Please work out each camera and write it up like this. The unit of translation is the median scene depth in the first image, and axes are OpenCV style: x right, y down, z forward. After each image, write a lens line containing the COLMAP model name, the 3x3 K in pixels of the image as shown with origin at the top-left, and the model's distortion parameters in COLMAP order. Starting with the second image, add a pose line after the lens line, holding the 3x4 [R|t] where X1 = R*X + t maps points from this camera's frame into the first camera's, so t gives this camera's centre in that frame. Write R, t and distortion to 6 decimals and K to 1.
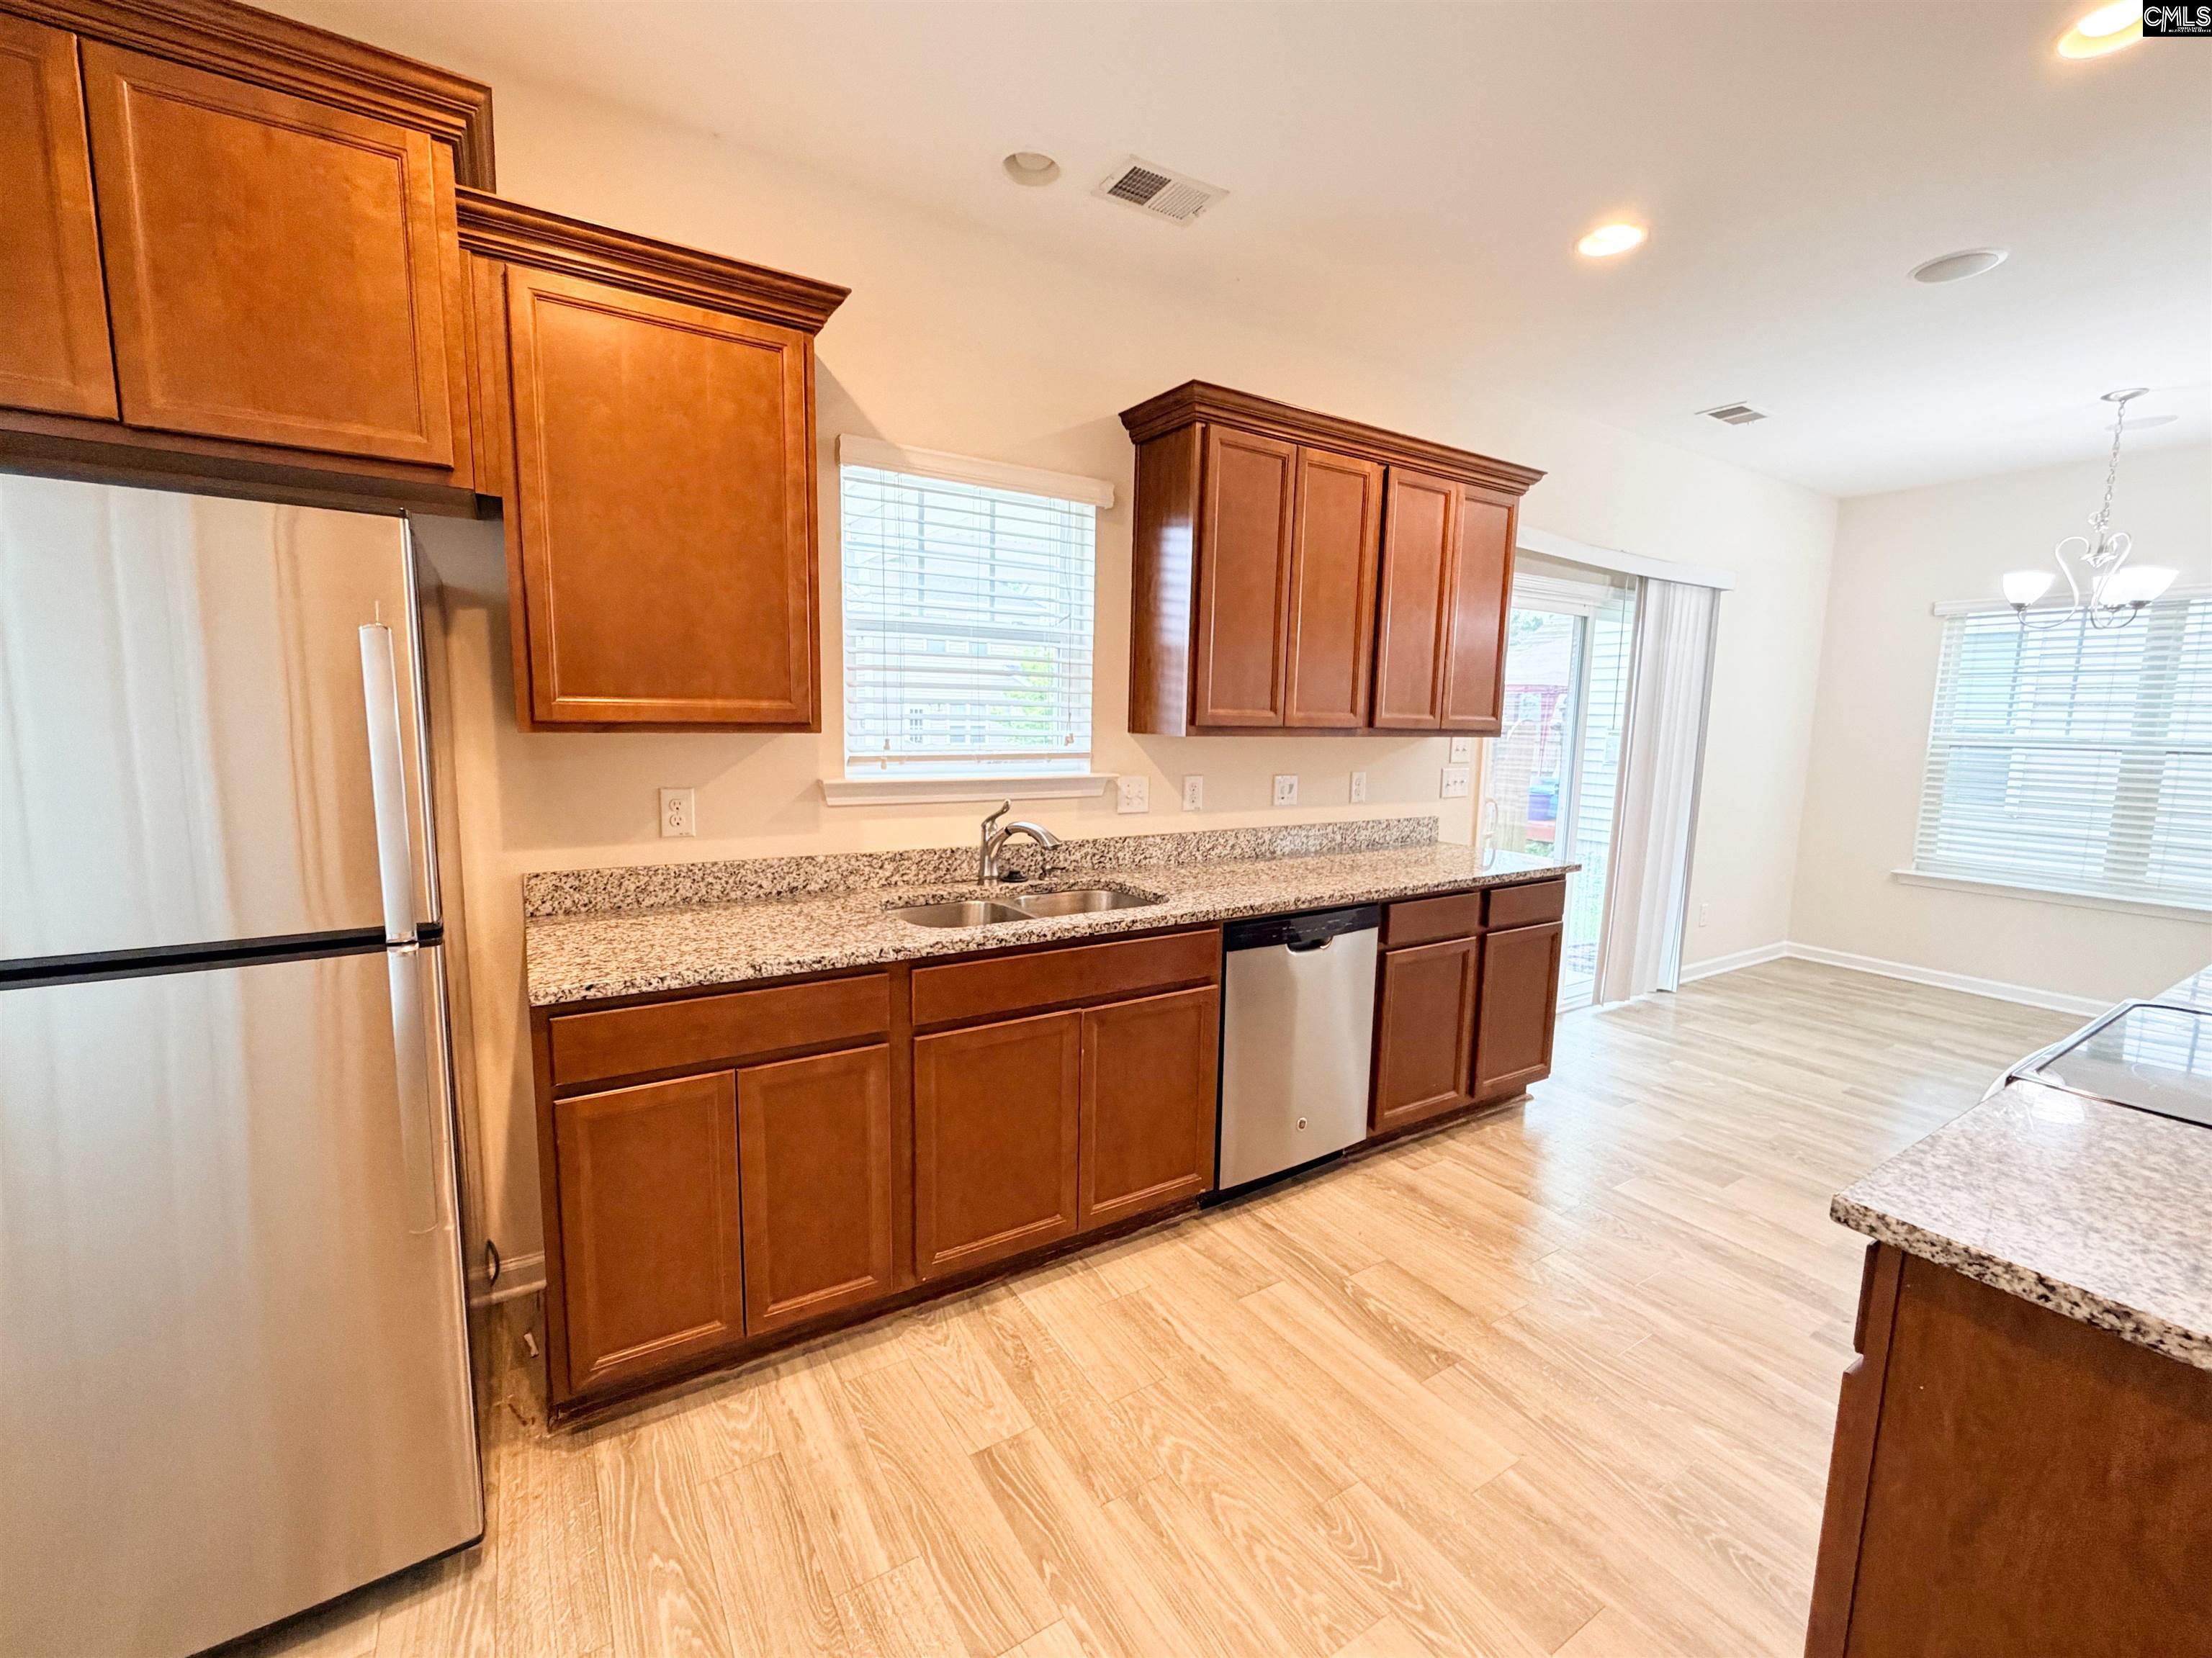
lens RADIAL K [[903.8, 0, 1106.0], [0, 903.8, 829.0], [0, 0, 1]] dist [-0.001657, -0.000208]
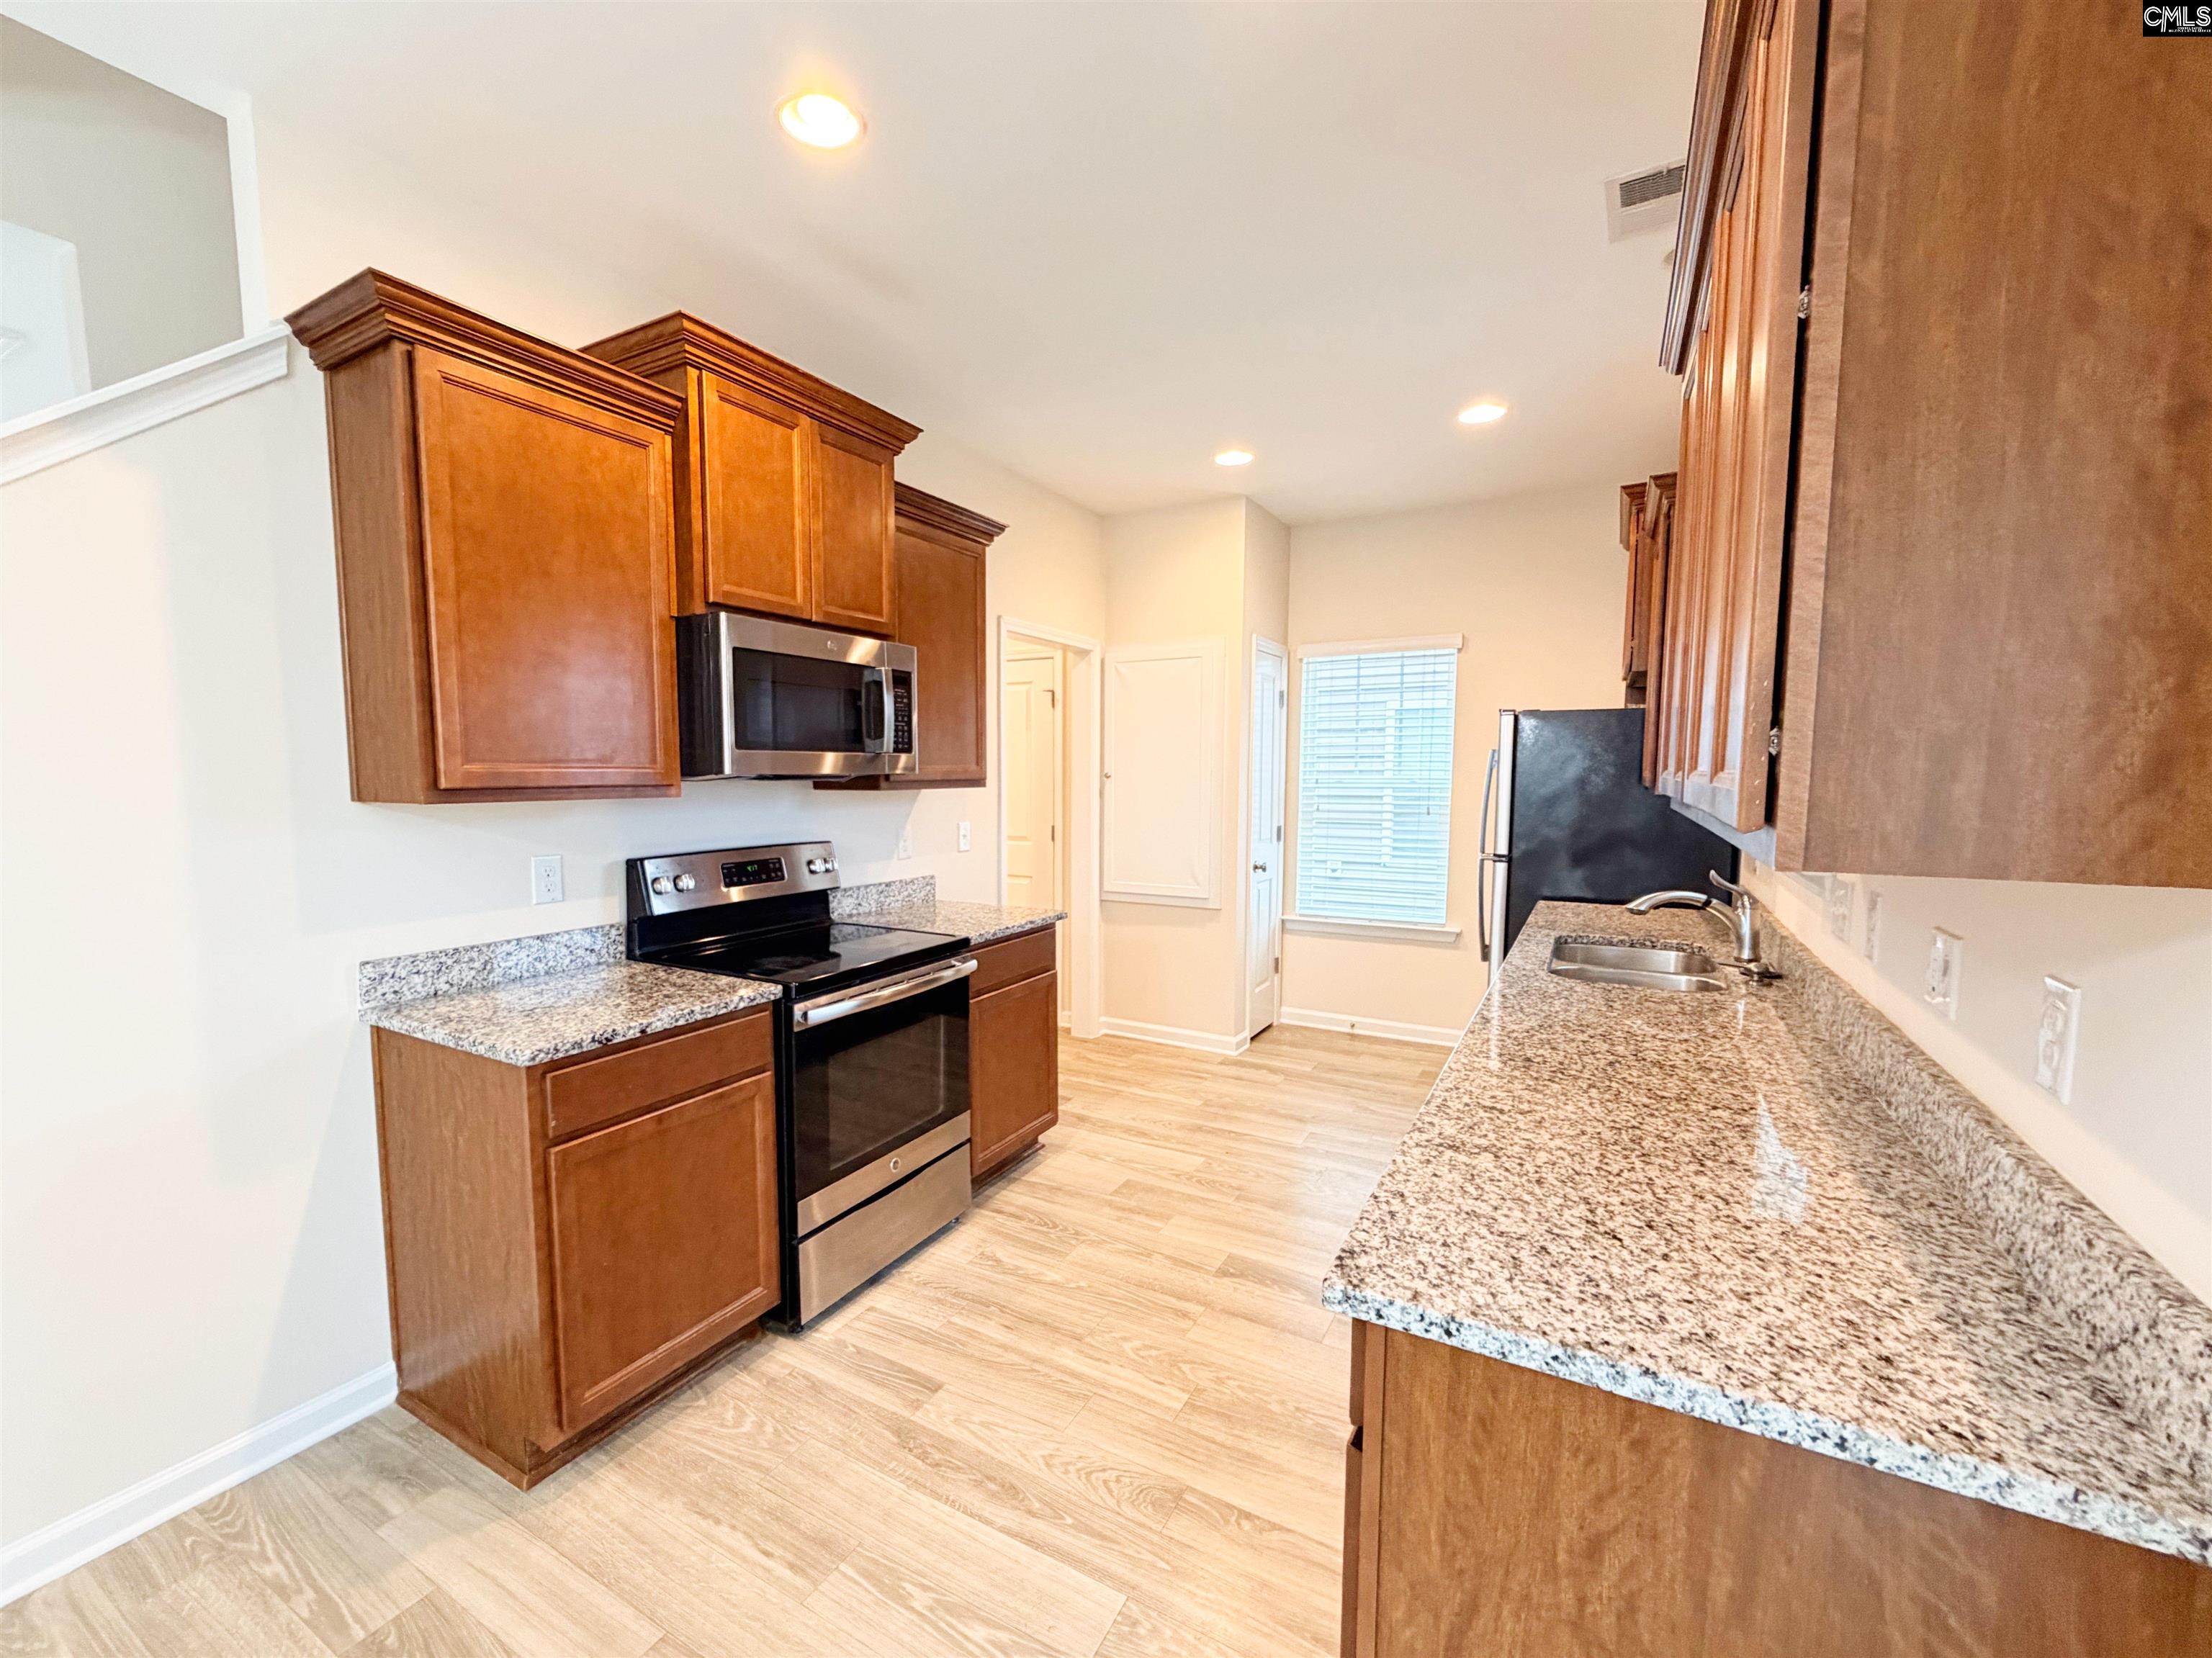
lens RADIAL K [[925.1, 0, 1071.6], [0, 925.1, 857.3], [0, 0, 1]] dist [0.000655, 0.000157]
pose [[-0.880515, 0.028668, -0.473151, 0.822290], [-0.070826, 0.979008, 0.191122, -0.161731], [0.468698, 0.201798, -0.860000, 1.339451]]
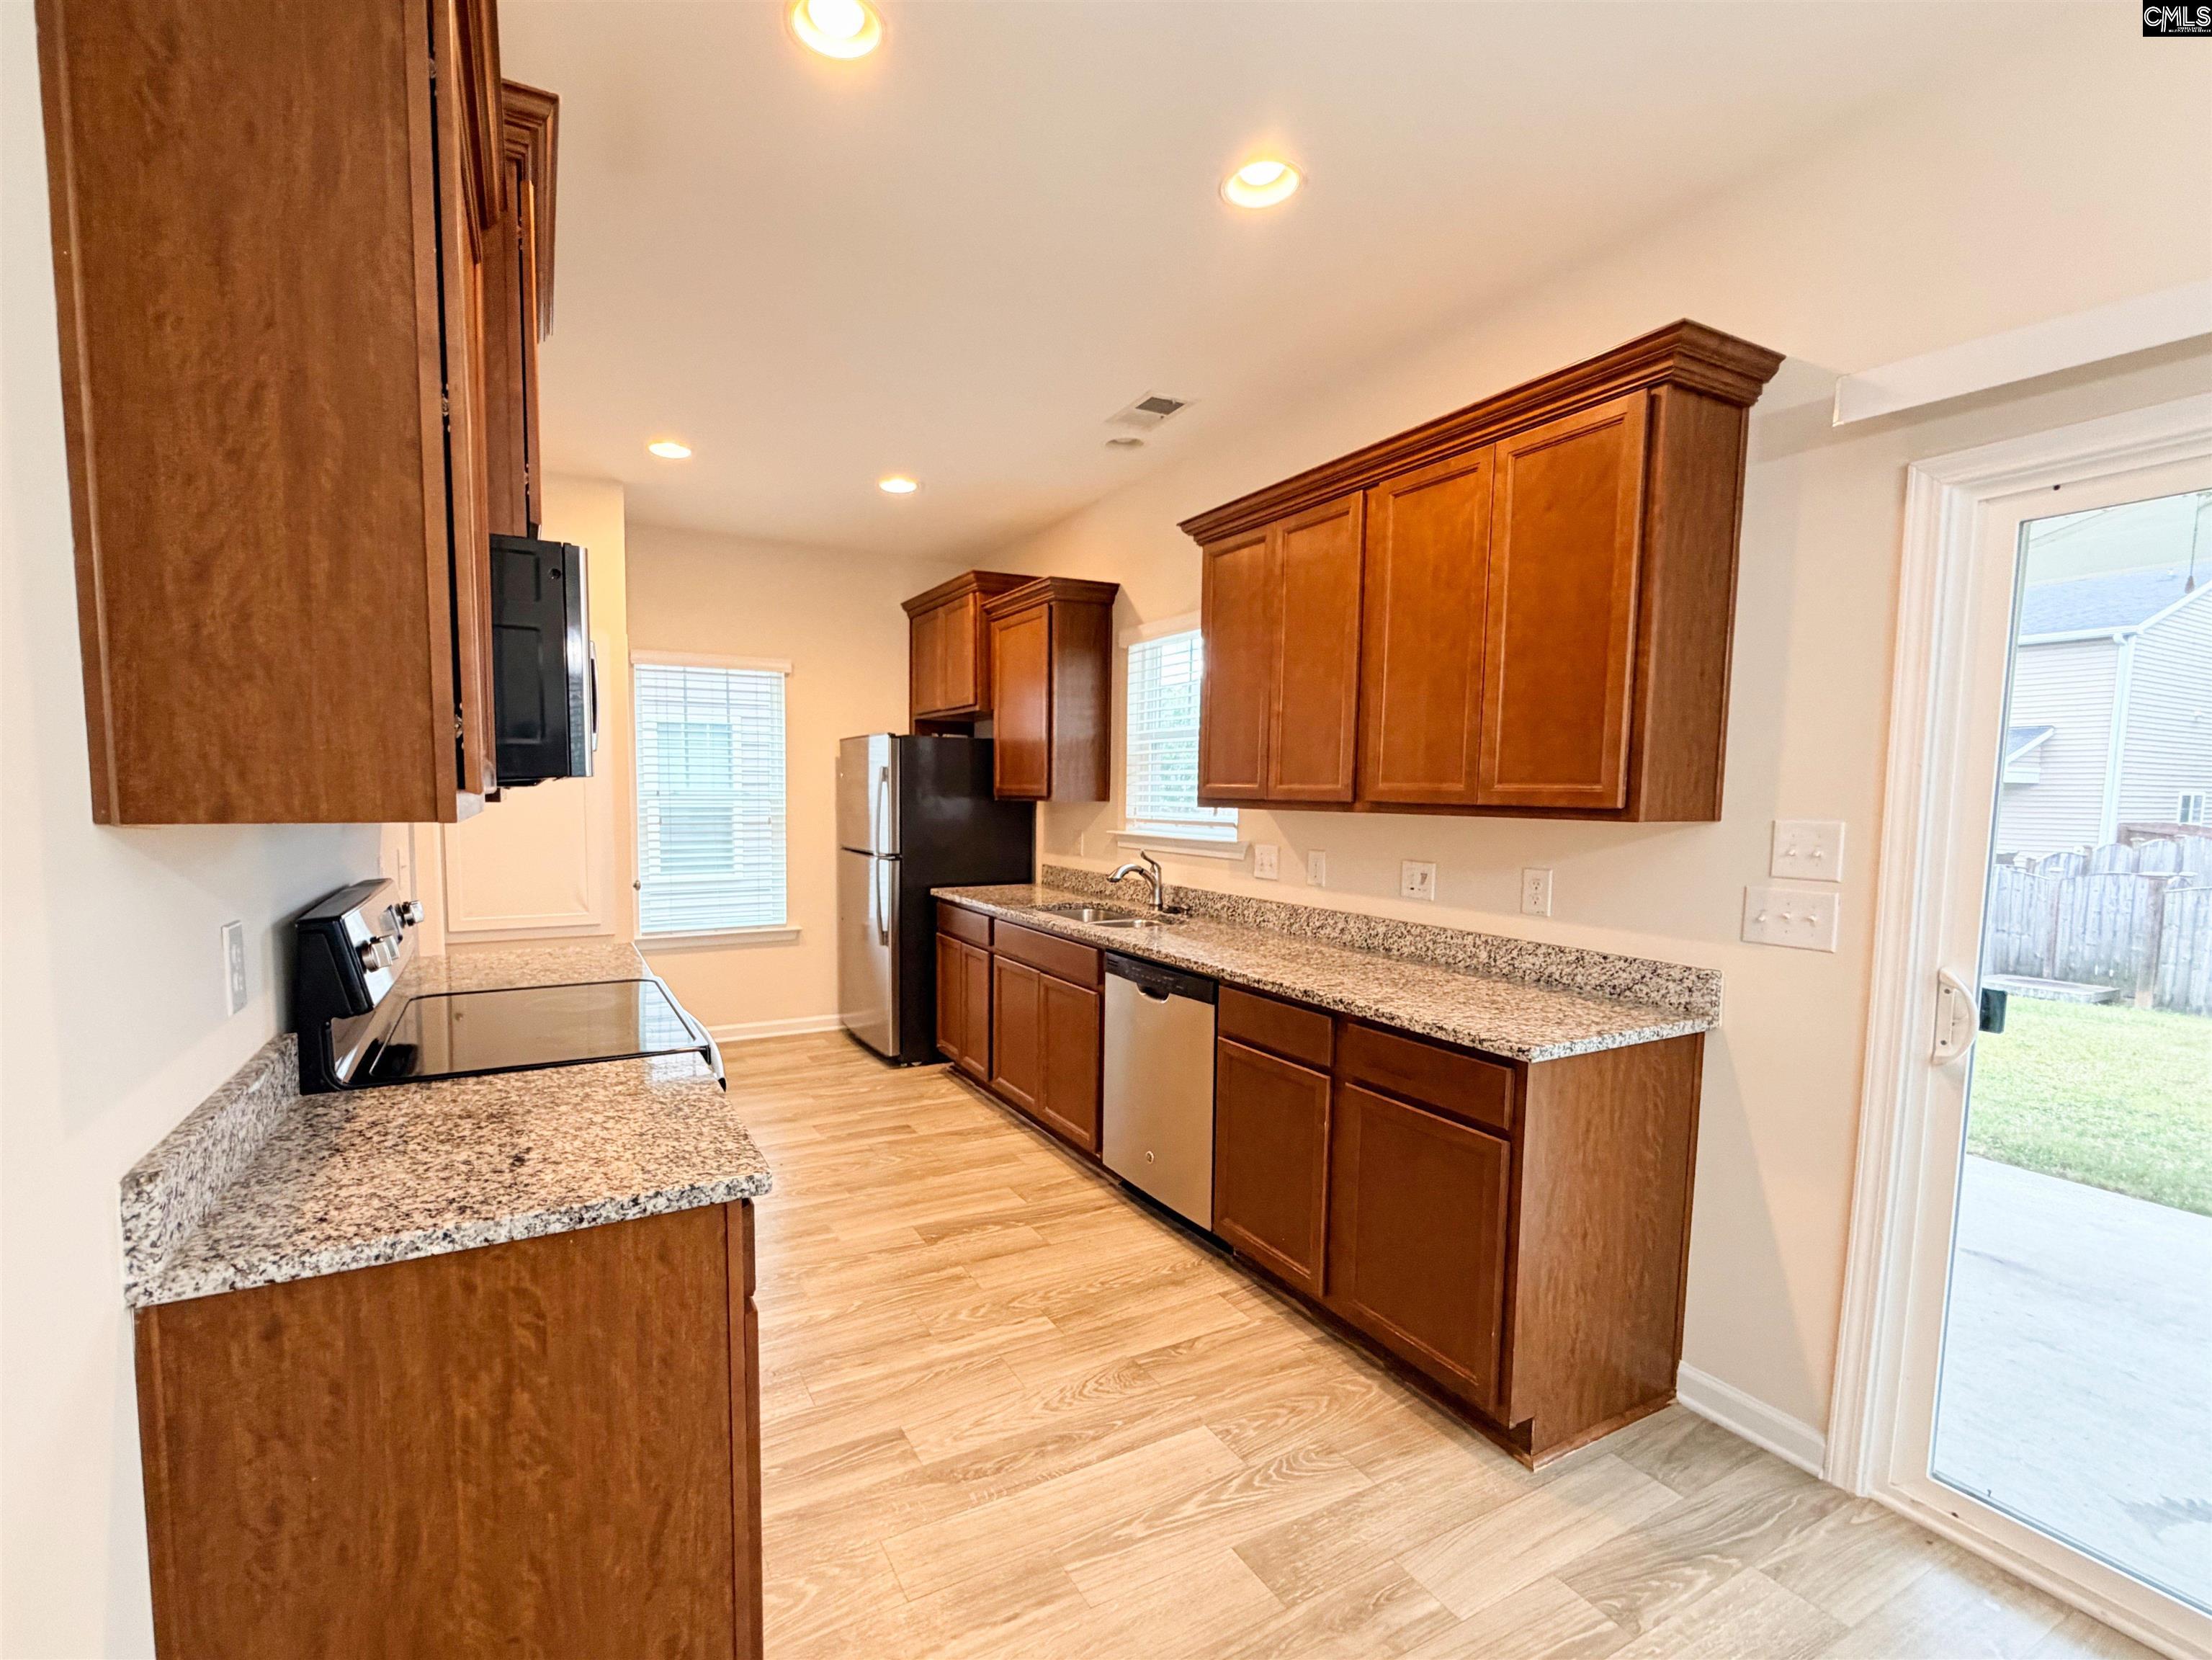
lens RADIAL K [[940.9, 0, 1019.8], [0, 940.9, 871.1], [0, 0, 1]] dist [0.002467, 0.000060]
pose [[-0.087404, 0.068874, -0.993789, 1.248864], [-0.130561, 0.988210, 0.079971, -0.083177], [0.987580, 0.136740, -0.077382, 0.820001]]
